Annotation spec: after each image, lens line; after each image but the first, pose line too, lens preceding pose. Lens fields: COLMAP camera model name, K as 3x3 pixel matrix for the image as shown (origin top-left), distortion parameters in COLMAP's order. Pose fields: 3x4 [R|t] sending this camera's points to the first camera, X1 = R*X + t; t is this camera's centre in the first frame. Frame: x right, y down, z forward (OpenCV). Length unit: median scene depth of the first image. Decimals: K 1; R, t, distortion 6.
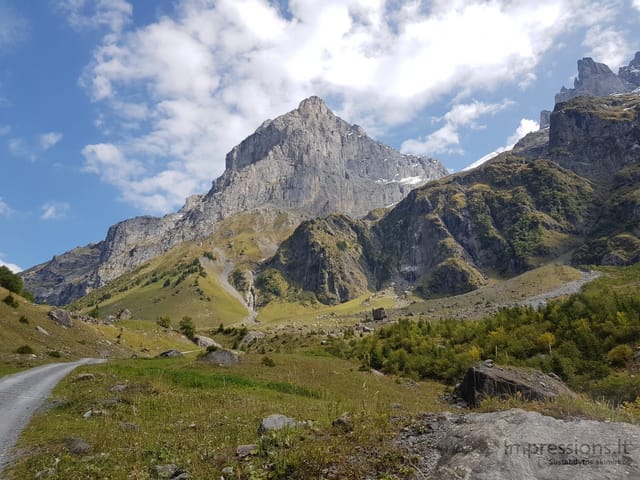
lens RADIAL K [[503.1, 0, 308.4], [0, 503.1, 237.0], [0, 0, 1]] dist [0.006926, -0.000551]
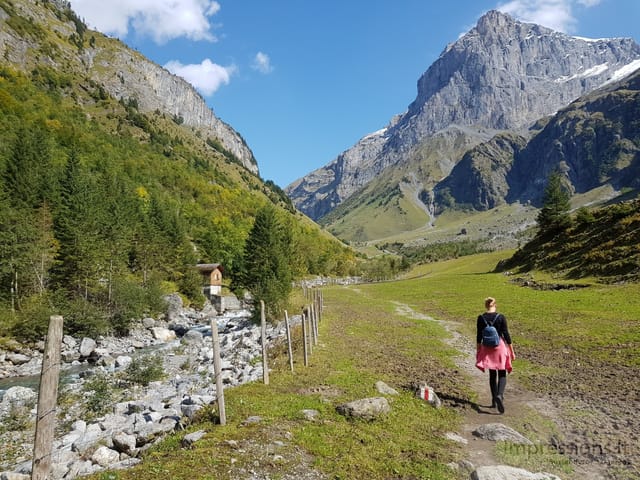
lens RADIAL K [[504.2, 0, 323.0], [0, 504.2, 237.2], [0, 0, 1]] dist [0.000578, -0.010844]
pose [[0.918162, -0.045731, -0.393558, 0.134730], [0.136292, 0.969152, 0.205350, -0.116916], [0.372027, -0.242184, 0.896071, -0.407762]]
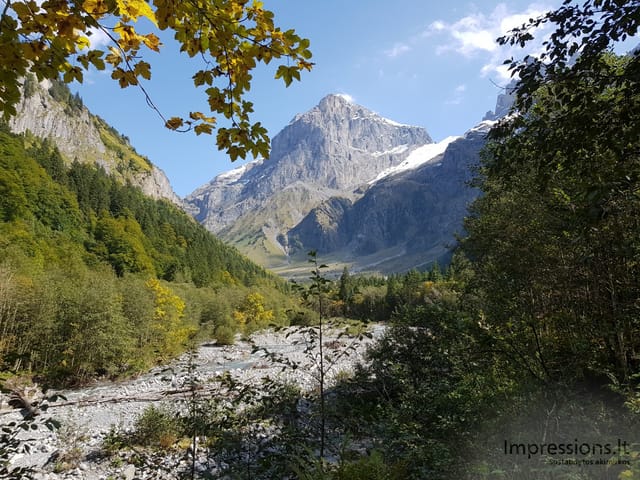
lens RADIAL K [[504.2, 0, 323.0], [0, 504.2, 237.2], [0, 0, 1]] dist [0.000578, -0.010844]
pose [[0.998517, 0.002627, -0.054371, 0.111413], [0.007829, 0.981518, 0.191210, -0.244294], [0.053868, -0.191352, 0.980042, -0.790381]]
